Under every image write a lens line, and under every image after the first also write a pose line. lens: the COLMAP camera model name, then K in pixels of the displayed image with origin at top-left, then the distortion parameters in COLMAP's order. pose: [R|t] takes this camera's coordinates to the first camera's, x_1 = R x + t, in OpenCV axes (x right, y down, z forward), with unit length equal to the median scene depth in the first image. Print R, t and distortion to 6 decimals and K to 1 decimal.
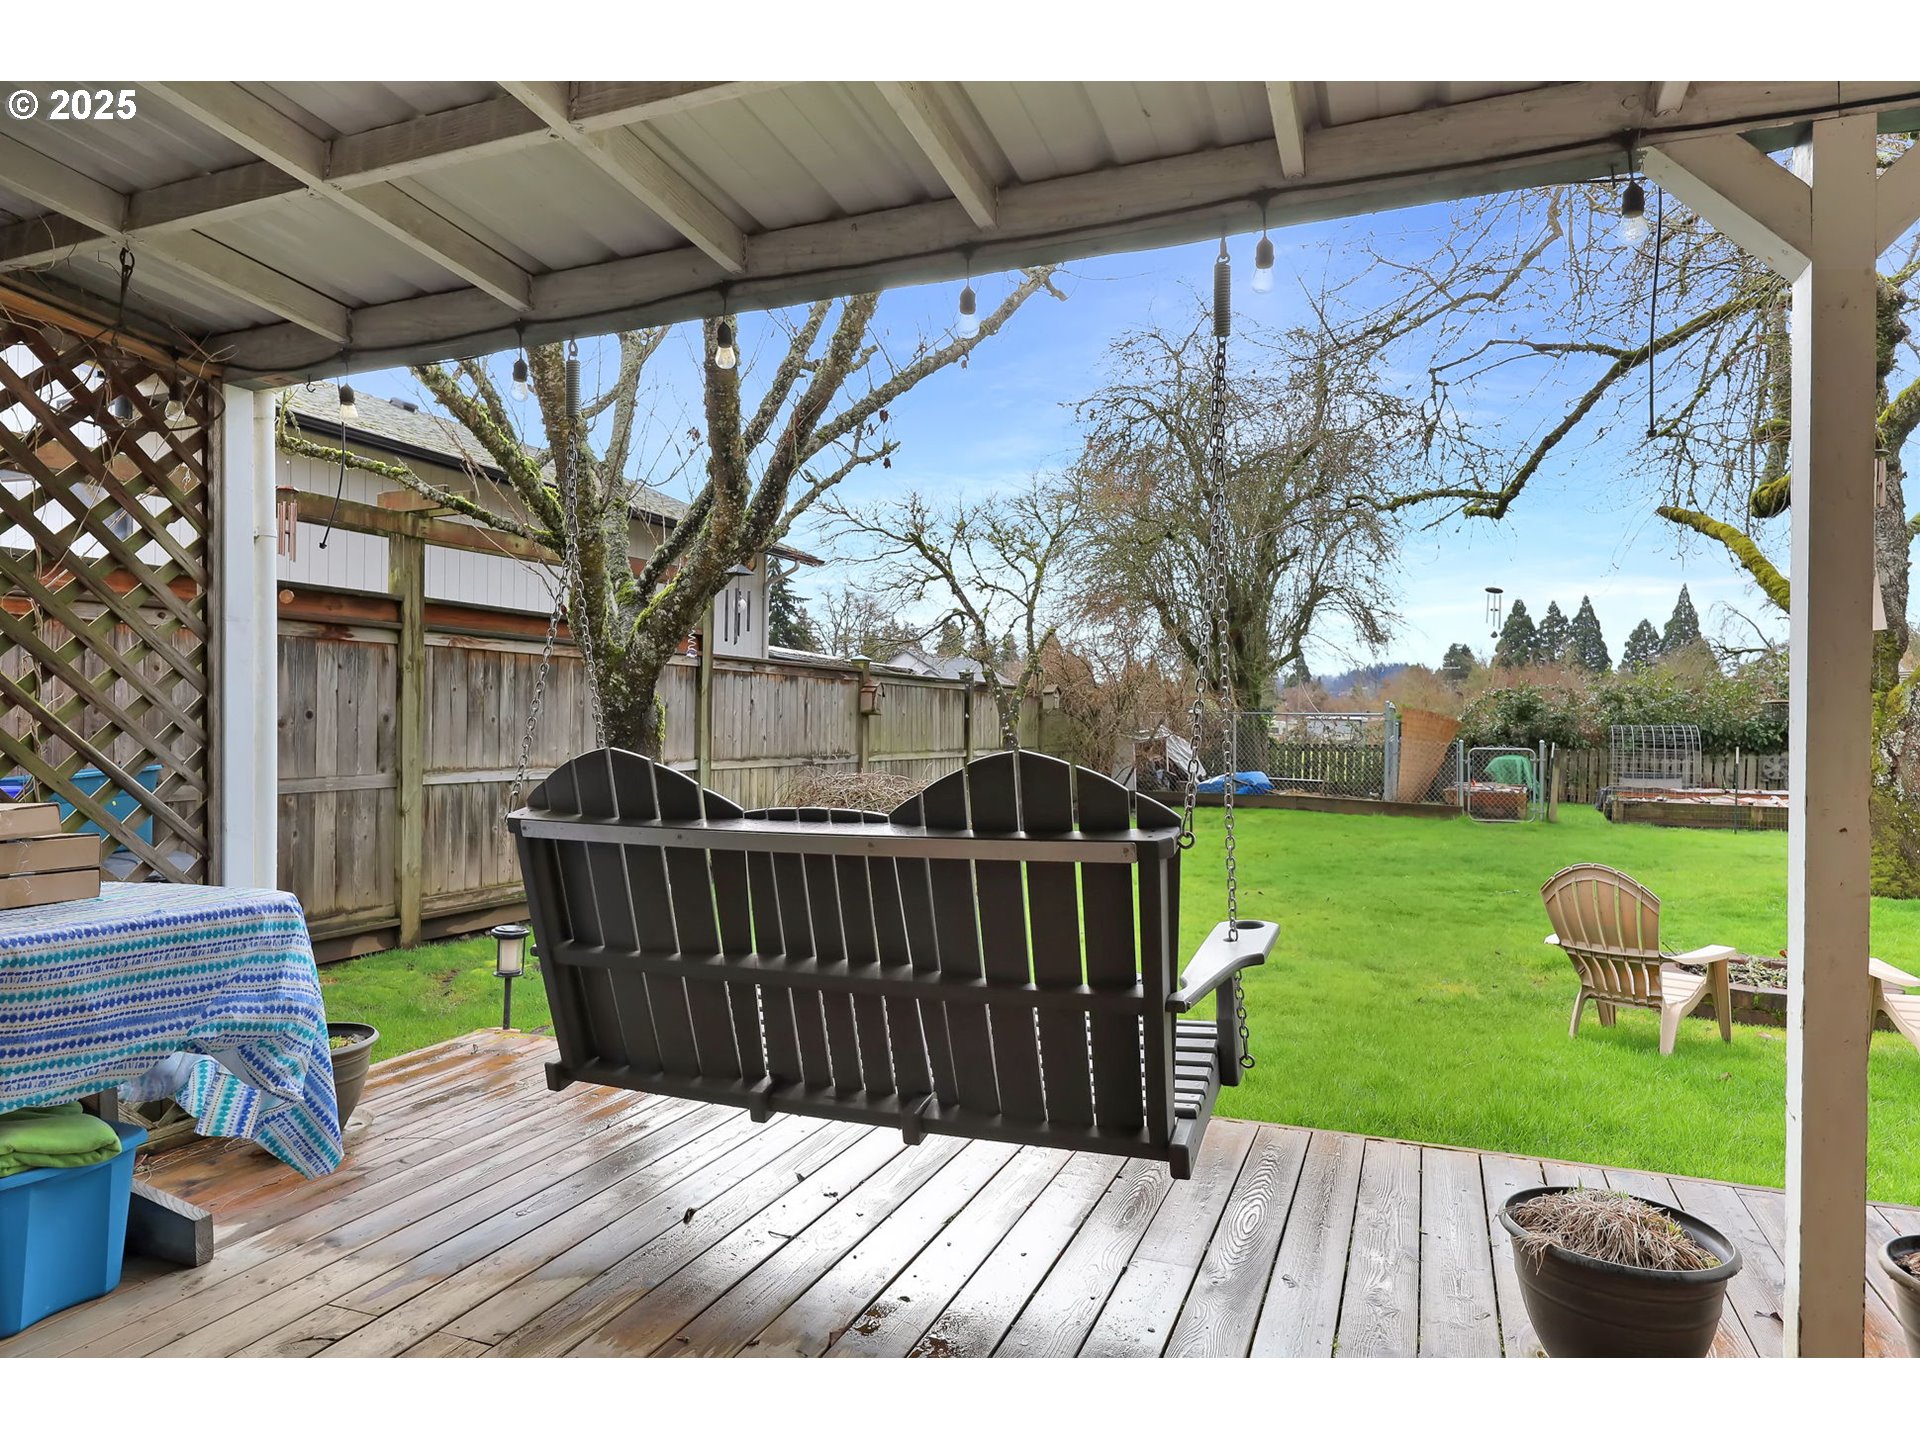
lens RADIAL K [[1126.5, 0, 955.8], [0, 1126.5, 720.7], [0, 0, 1]] dist [-0.010128, -0.002543]
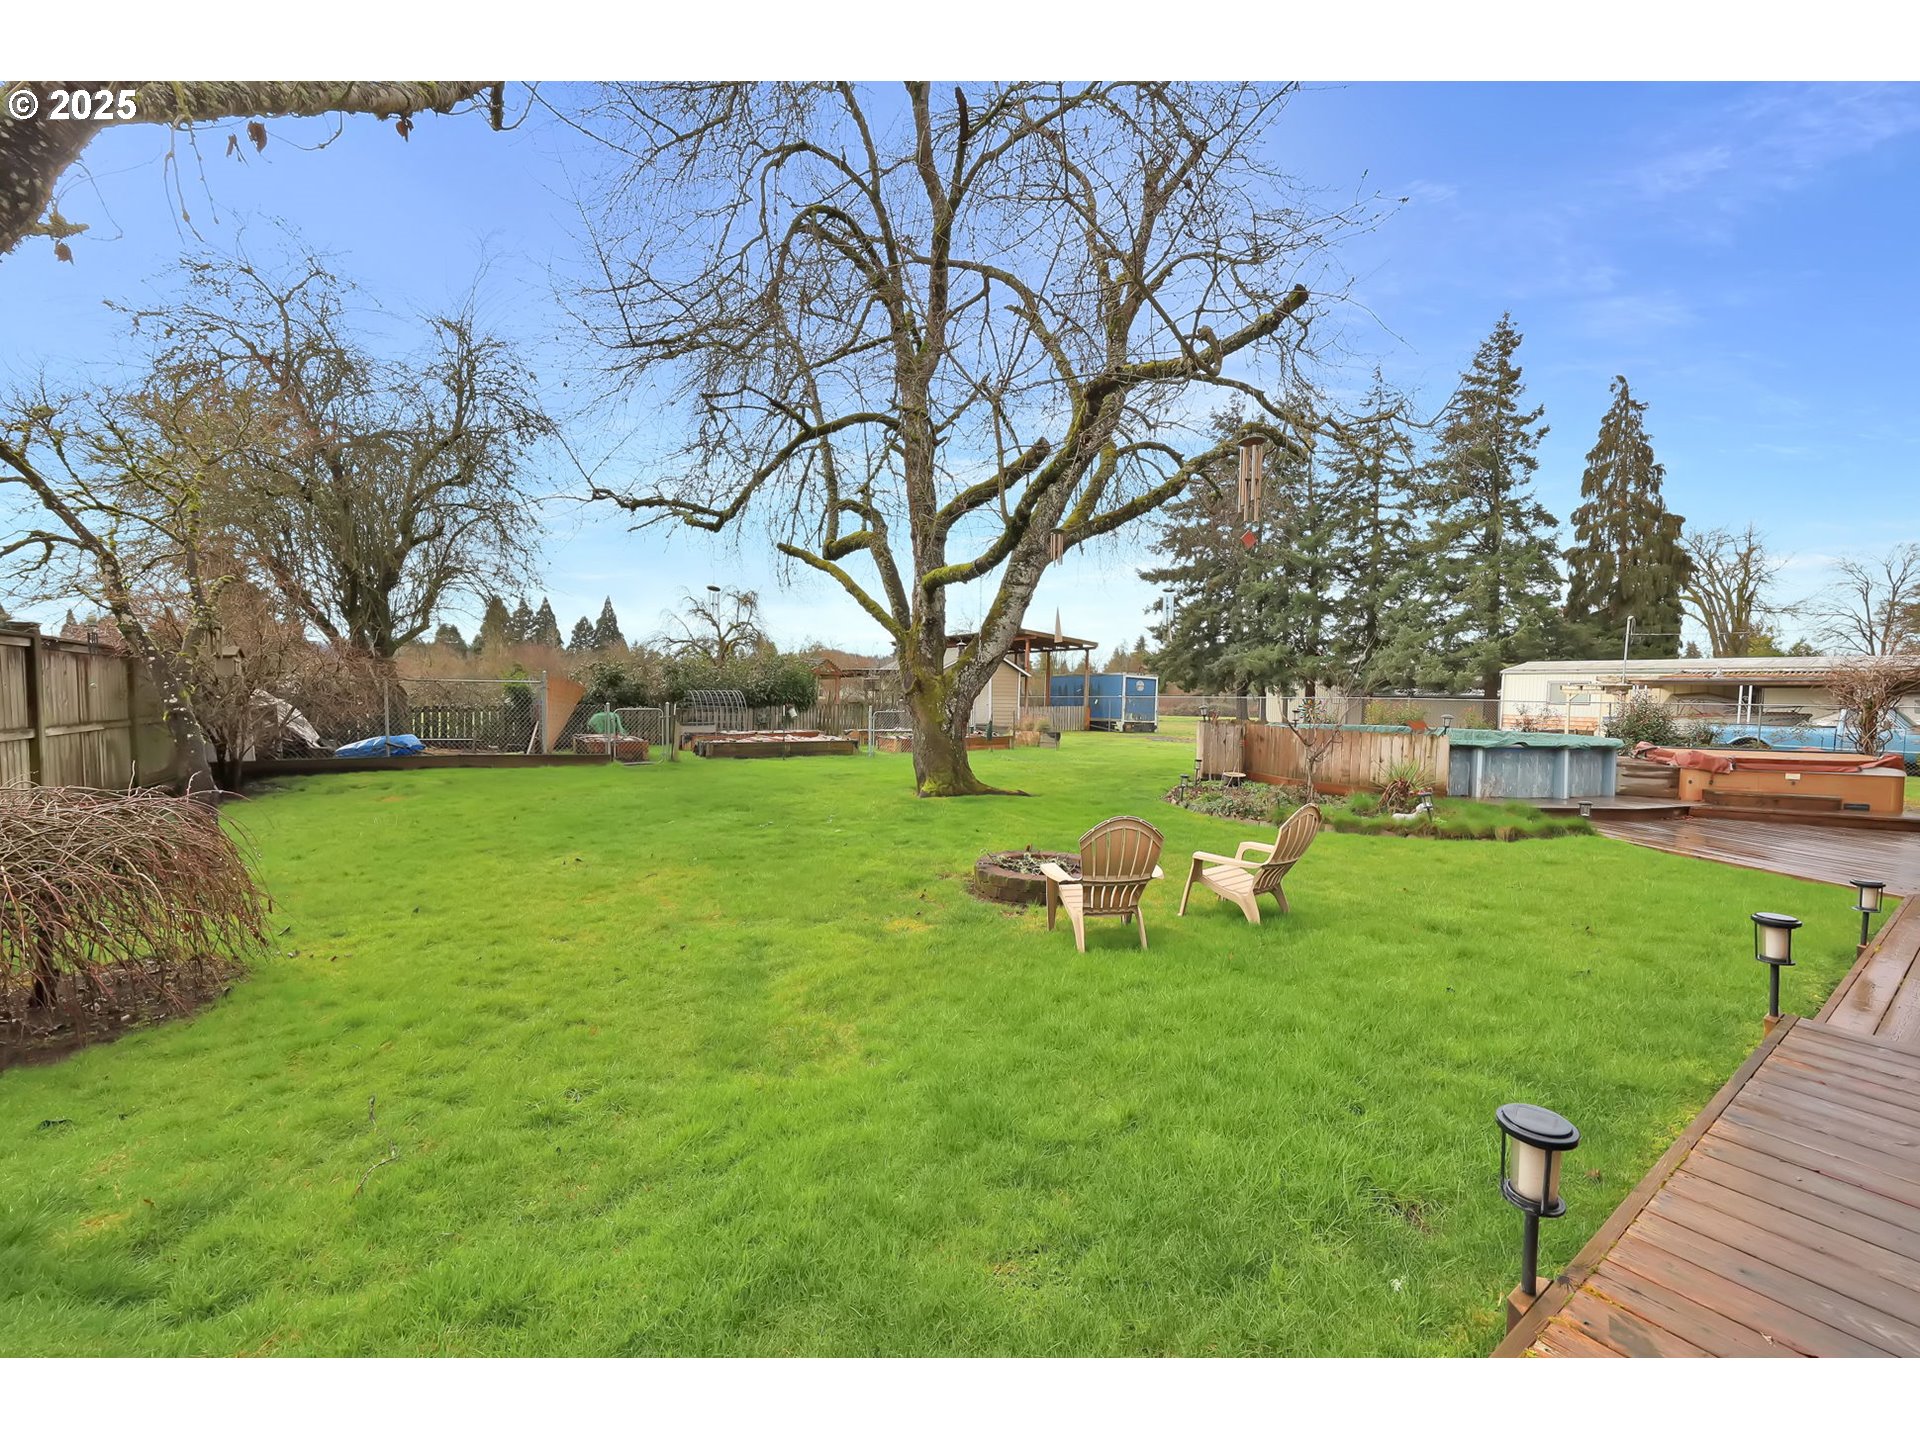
lens RADIAL K [[773.5, 0, 947.7], [0, 773.5, 724.0], [0, 0, 1]] dist [-0.002339, 0.000561]
pose [[0.541623, -0.038366, 0.839746, -0.075726], [-0.006763, 0.998727, 0.049991, -0.005201], [-0.840594, -0.032756, 0.540674, 0.193424]]
